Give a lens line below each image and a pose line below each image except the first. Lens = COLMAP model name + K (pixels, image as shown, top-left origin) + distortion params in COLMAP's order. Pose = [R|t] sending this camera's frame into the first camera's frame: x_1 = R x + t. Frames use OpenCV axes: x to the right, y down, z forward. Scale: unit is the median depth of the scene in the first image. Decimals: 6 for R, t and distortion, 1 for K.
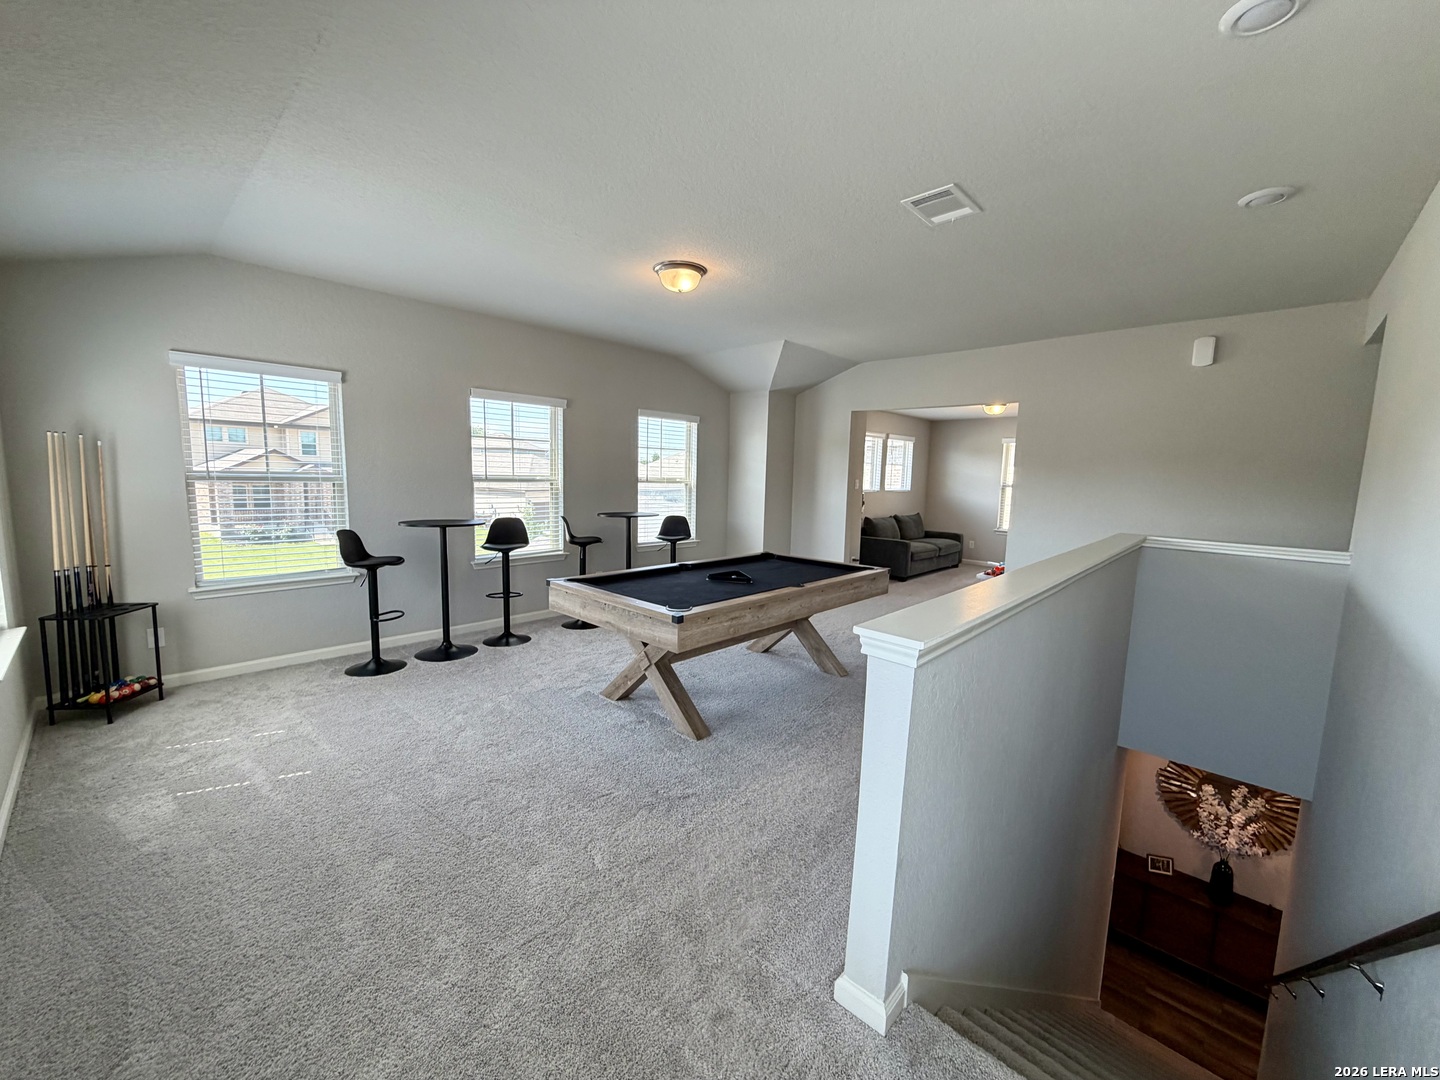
lens RADIAL K [[579.2, 0, 715.9], [0, 579.2, 537.7], [0, 0, 1]] dist [-0.000515, -0.000088]
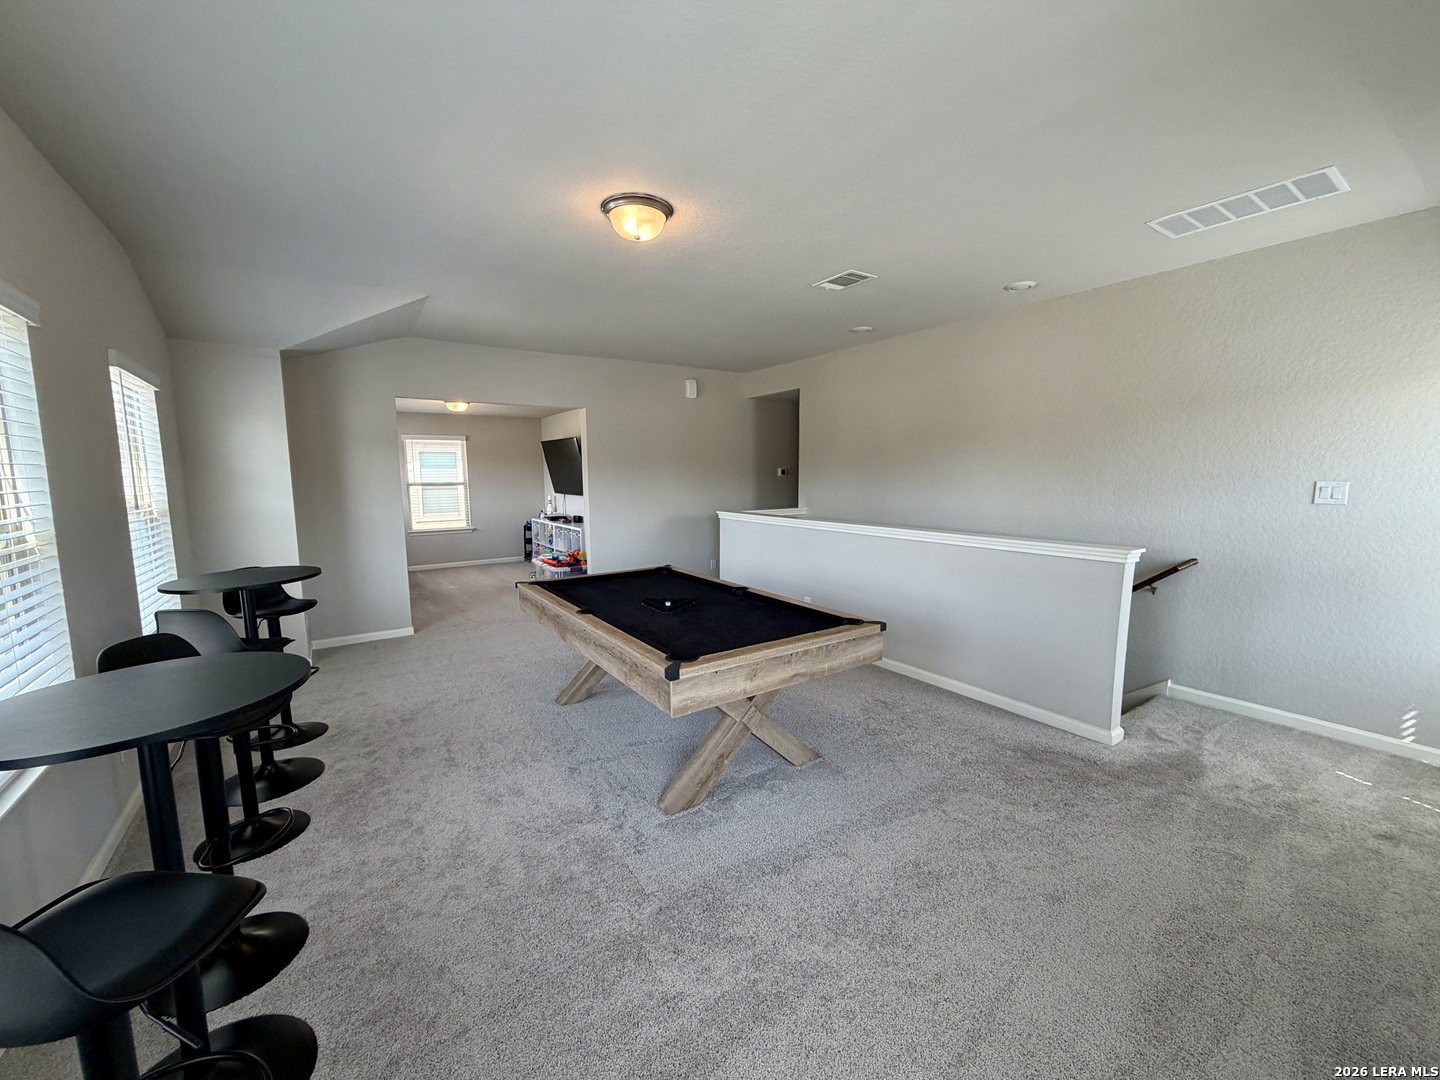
lens RADIAL K [[579.2, 0, 719.1], [0, 579.2, 539.6], [0, 0, 1]] dist [-0.000515, -0.000088]
pose [[0.215469, -0.139932, 0.966433, -0.794050], [0.125152, 0.985475, 0.114787, -0.118524], [-0.968458, 0.096218, 0.229853, 0.751675]]
